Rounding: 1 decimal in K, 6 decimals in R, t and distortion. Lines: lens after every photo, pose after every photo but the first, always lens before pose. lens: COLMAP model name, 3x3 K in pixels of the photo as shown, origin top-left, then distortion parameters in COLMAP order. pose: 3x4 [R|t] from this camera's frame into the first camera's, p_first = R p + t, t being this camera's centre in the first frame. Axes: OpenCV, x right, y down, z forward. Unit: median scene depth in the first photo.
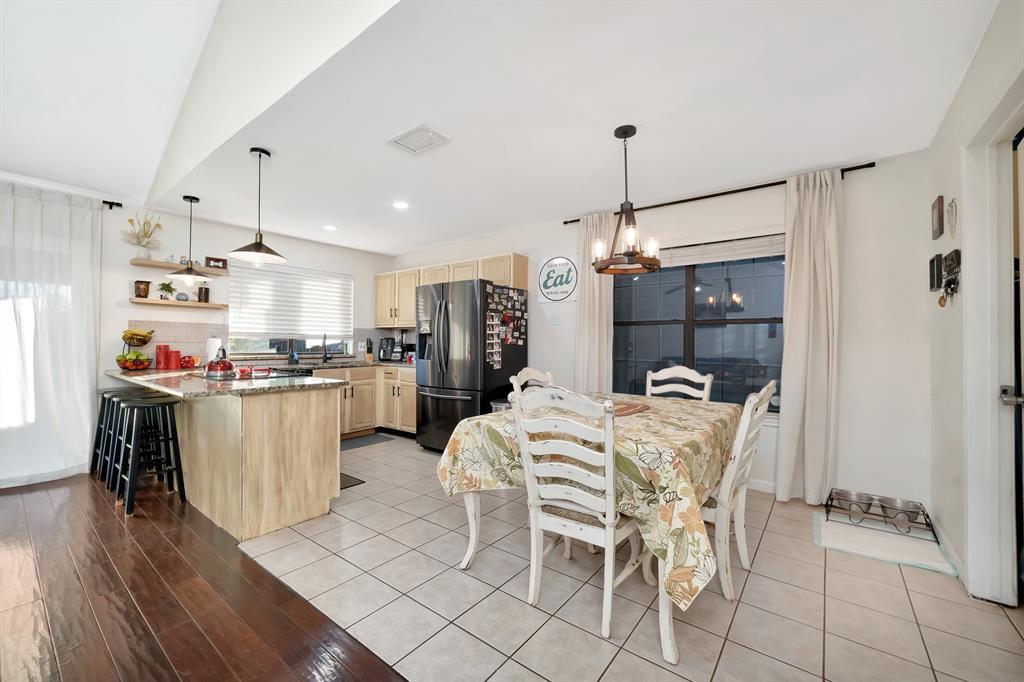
lens RADIAL K [[415.8, 0, 505.9], [0, 415.8, 338.6], [0, 0, 1]] dist [-0.009101, 0.006330]
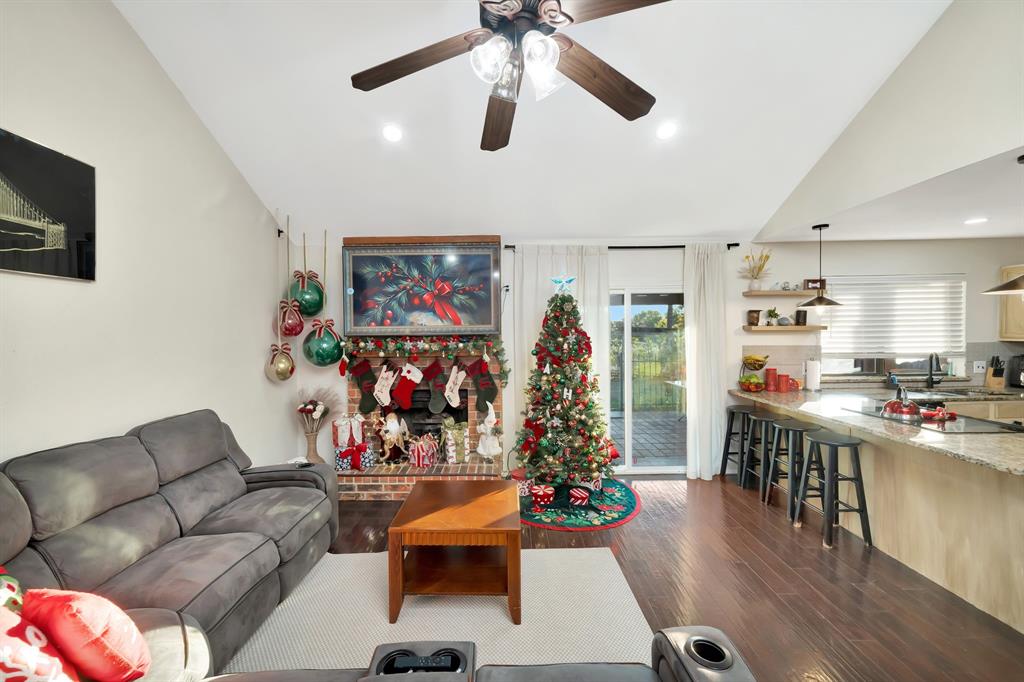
lens RADIAL K [[415.8, 0, 502.9], [0, 415.8, 338.6], [0, 0, 1]] dist [-0.009101, 0.006330]
pose [[0.612108, 0.002002, -0.790771, -0.375844], [0.025994, 0.999405, 0.022651, -0.095749], [0.790346, -0.034420, 0.611692, -0.187040]]
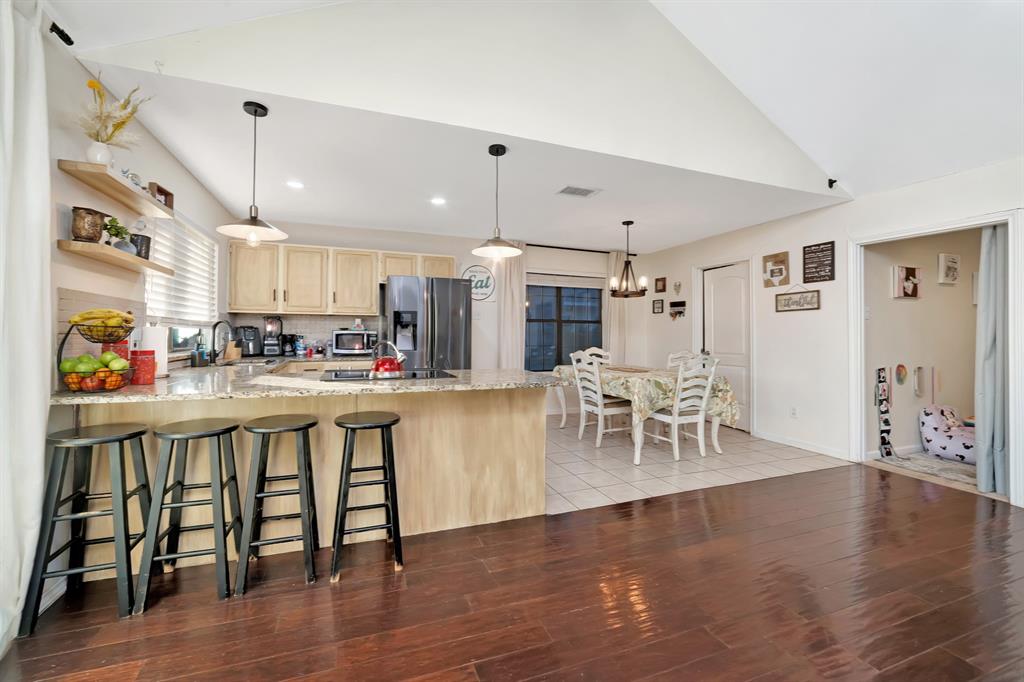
lens RADIAL K [[415.8, 0, 504.8], [0, 415.8, 331.9], [0, 0, 1]] dist [-0.009101, 0.006330]
pose [[0.511327, 0.000929, 0.859386, -0.949525], [-0.013775, 0.999880, 0.007114, -0.005249], [-0.859276, -0.015476, 0.511279, 0.298976]]
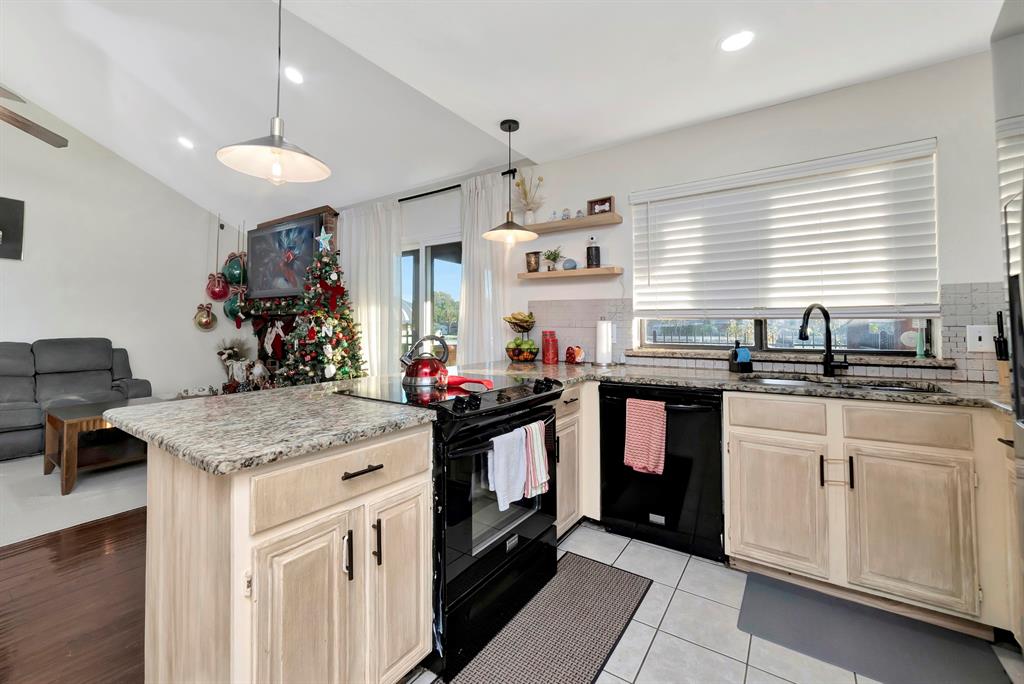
lens RADIAL K [[422.2, 0, 501.3], [0, 422.2, 314.6], [0, 0, 1]] dist [-0.011942, 0.004540]
pose [[0.055032, -0.030379, -0.998022, -0.047324], [0.014809, 0.999452, -0.029606, 0.006575], [0.998375, -0.013151, 0.055452, 0.806690]]
